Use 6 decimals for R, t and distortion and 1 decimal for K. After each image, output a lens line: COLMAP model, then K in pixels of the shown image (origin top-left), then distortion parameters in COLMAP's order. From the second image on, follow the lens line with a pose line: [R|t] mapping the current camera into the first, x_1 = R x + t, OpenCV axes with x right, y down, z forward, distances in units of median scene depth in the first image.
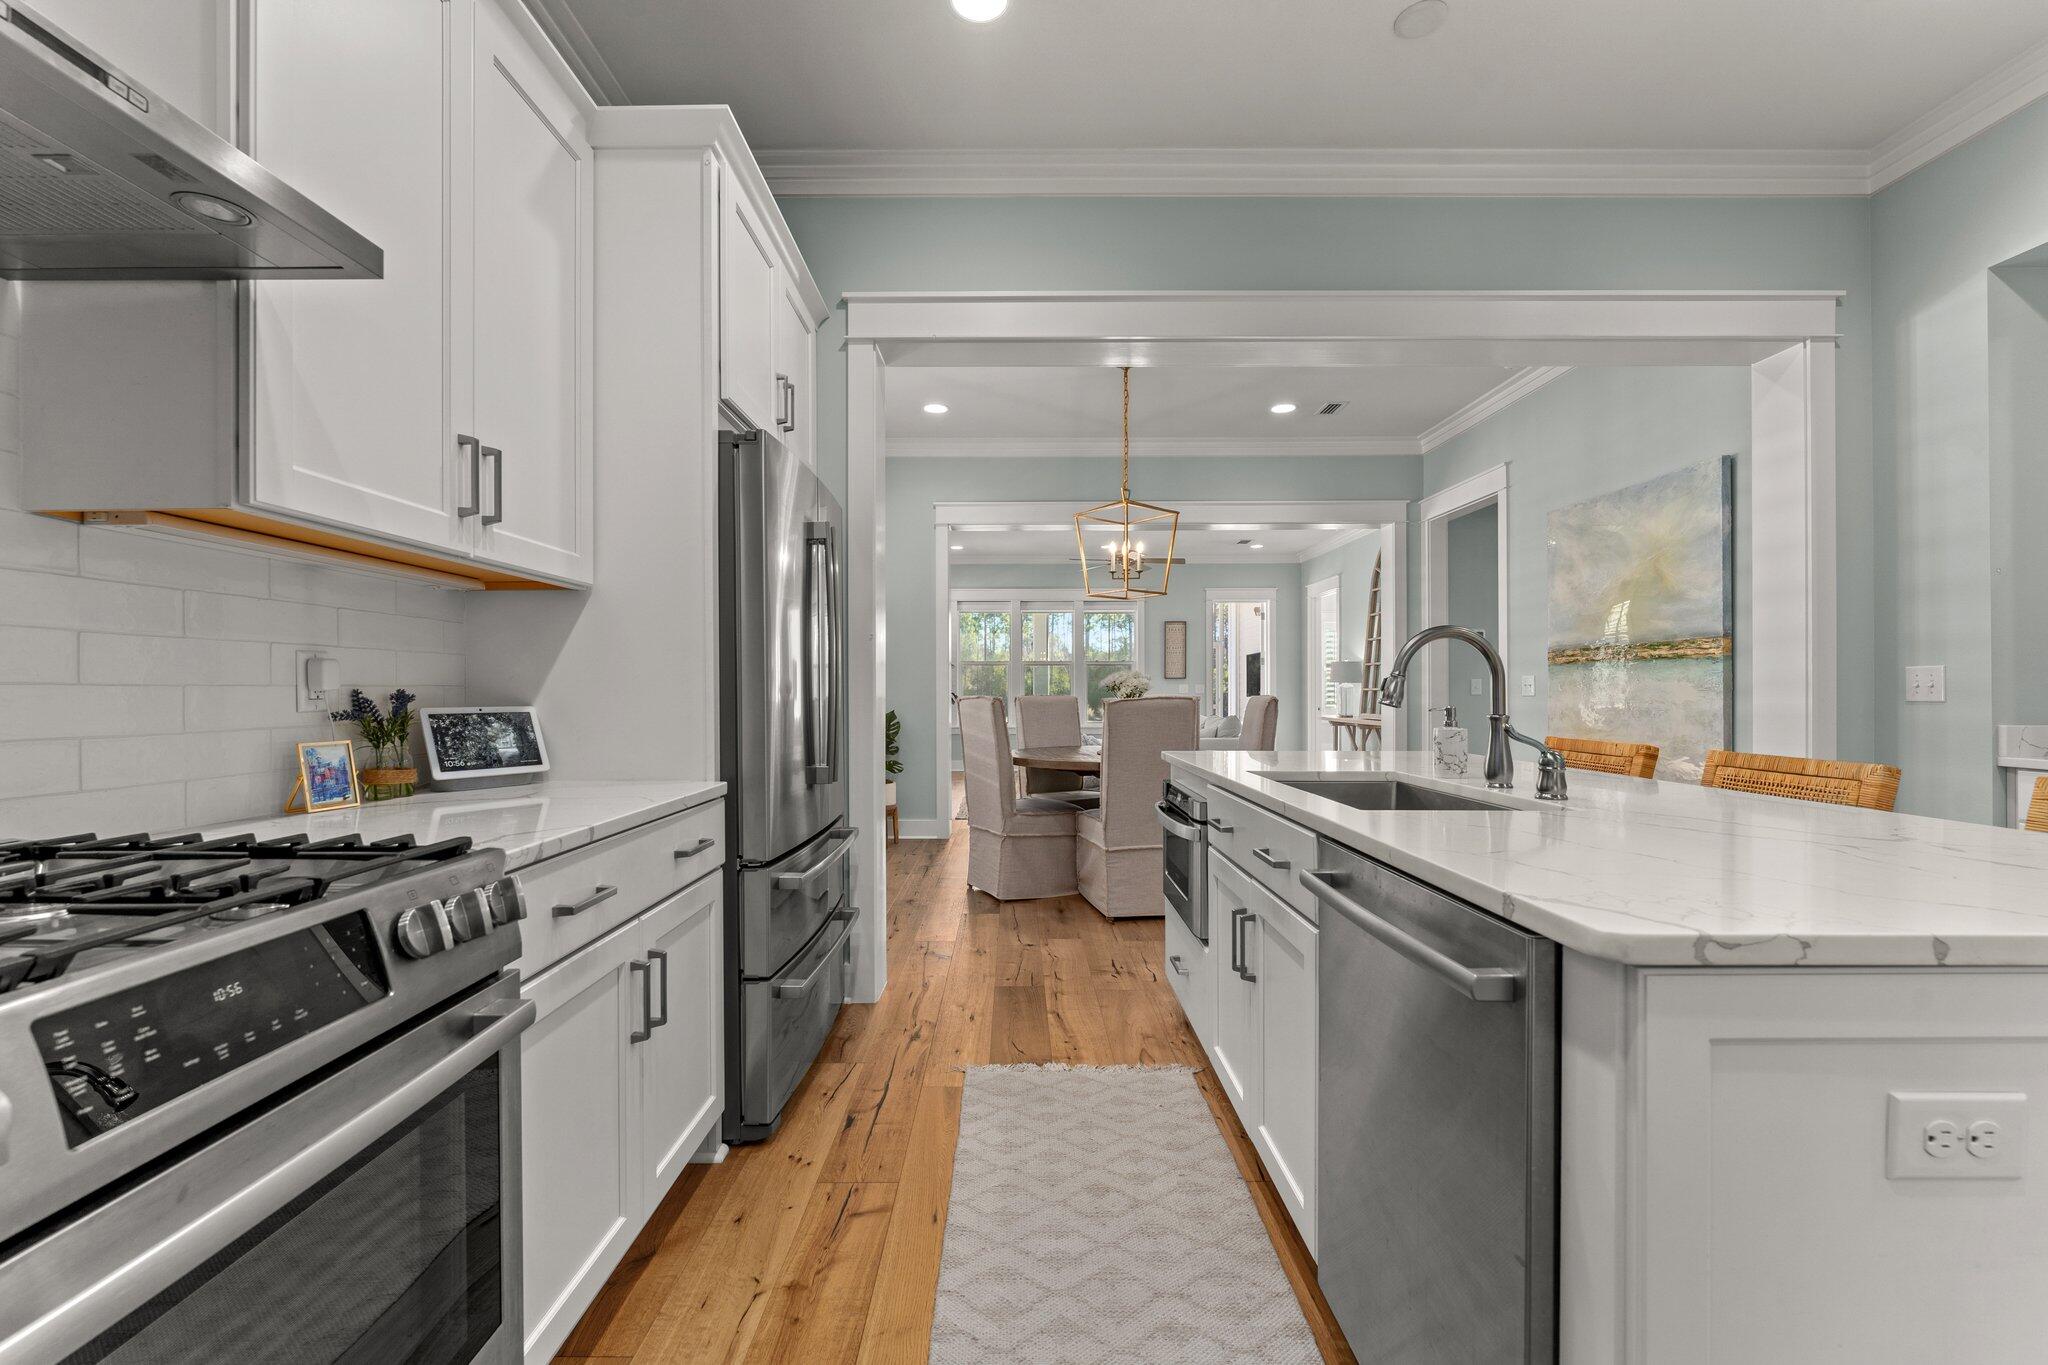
lens RADIAL K [[829.4, 0, 1024.1], [0, 829.4, 692.7], [0, 0, 1]] dist [-0.002479, 0.000049]
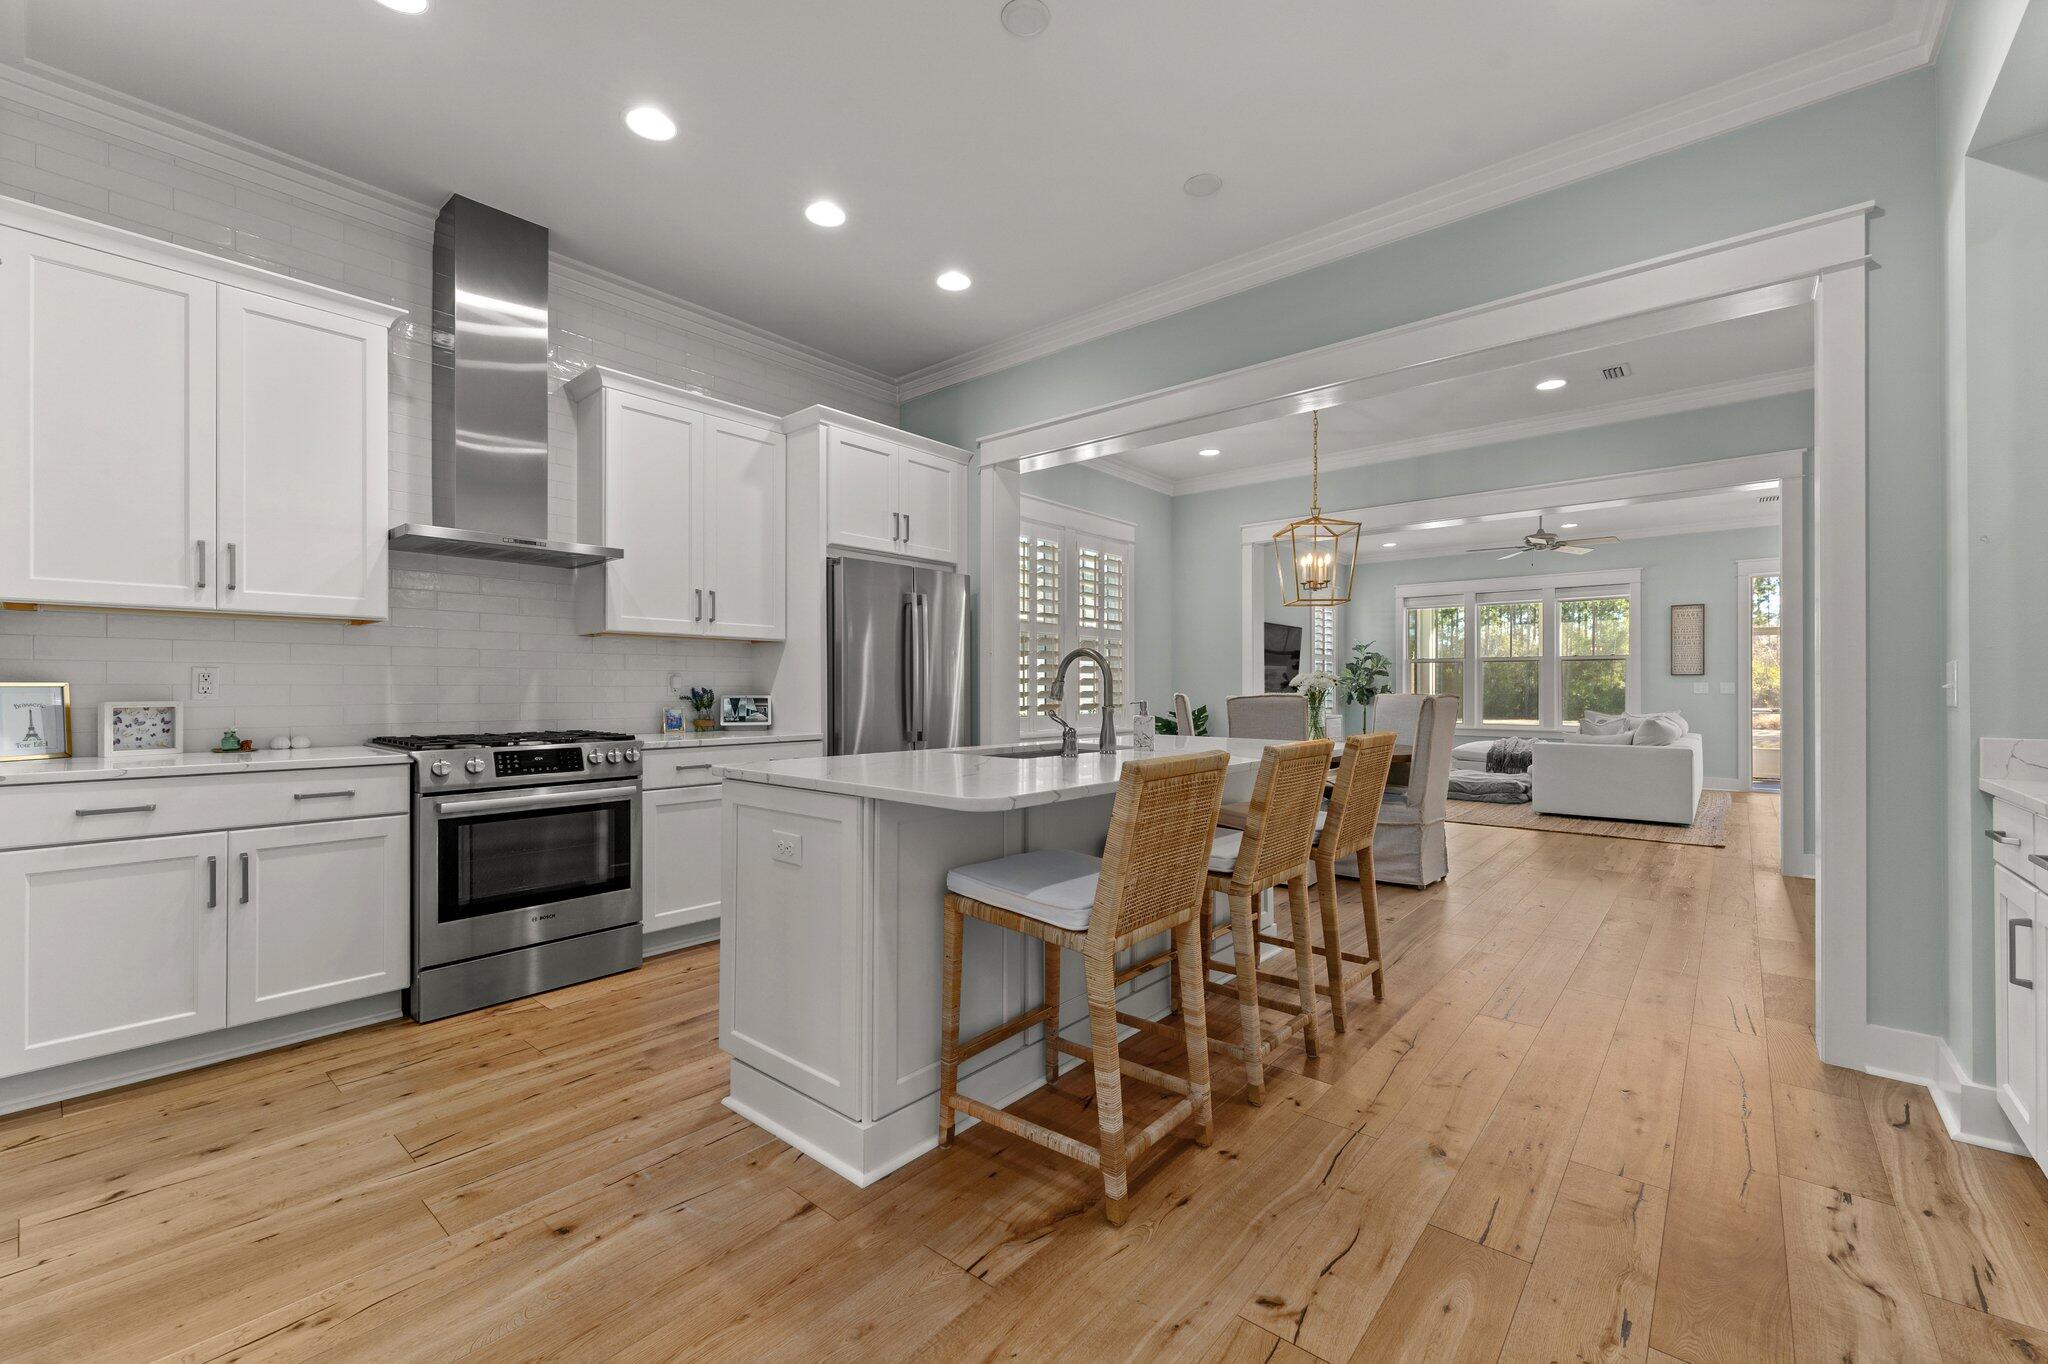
lens RADIAL K [[829.4, 0, 1023.4], [0, 829.4, 683.2], [0, 0, 1]] dist [-0.002479, 0.000049]
pose [[0.763656, -0.001676, -0.645621, 1.382925], [-0.004100, 0.999964, -0.007445, -0.002889], [0.645610, 0.008332, 0.763622, -0.244425]]
